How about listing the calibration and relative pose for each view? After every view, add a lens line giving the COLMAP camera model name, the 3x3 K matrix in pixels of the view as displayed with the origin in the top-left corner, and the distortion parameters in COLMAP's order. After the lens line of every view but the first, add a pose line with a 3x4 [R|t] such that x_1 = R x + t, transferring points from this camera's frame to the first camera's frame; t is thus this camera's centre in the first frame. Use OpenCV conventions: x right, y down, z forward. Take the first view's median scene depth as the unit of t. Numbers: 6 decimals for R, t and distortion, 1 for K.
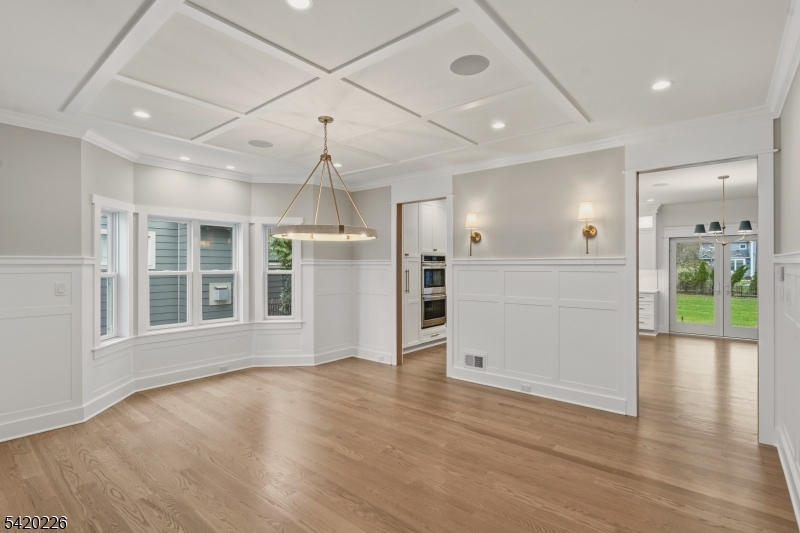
lens RADIAL K [[386.2, 0, 401.5], [0, 386.2, 265.8], [0, 0, 1]] dist [-0.000207, -0.000121]
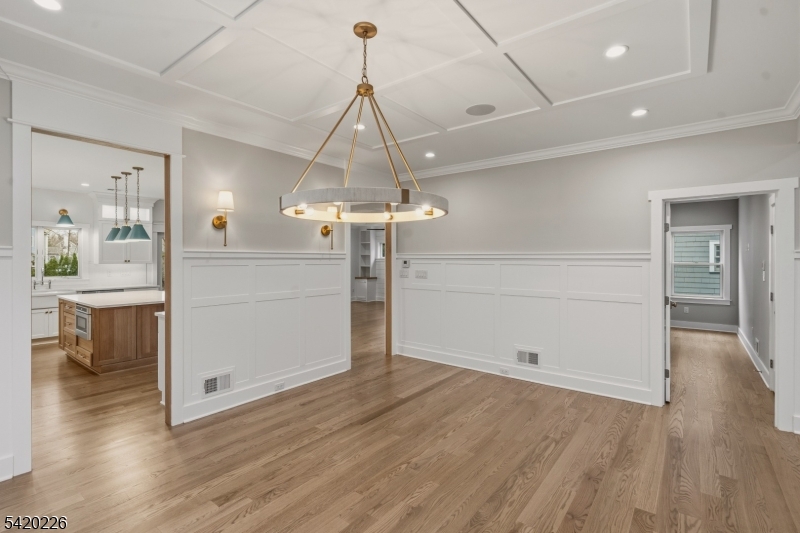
lens RADIAL K [[386.2, 0, 388.7], [0, 386.2, 260.6], [0, 0, 1]] dist [-0.000207, -0.000121]
pose [[-0.024106, -0.003101, 0.999705, -0.533351], [-0.000794, 0.999995, 0.003083, -0.000072], [-0.999709, -0.000719, -0.024108, 0.621052]]
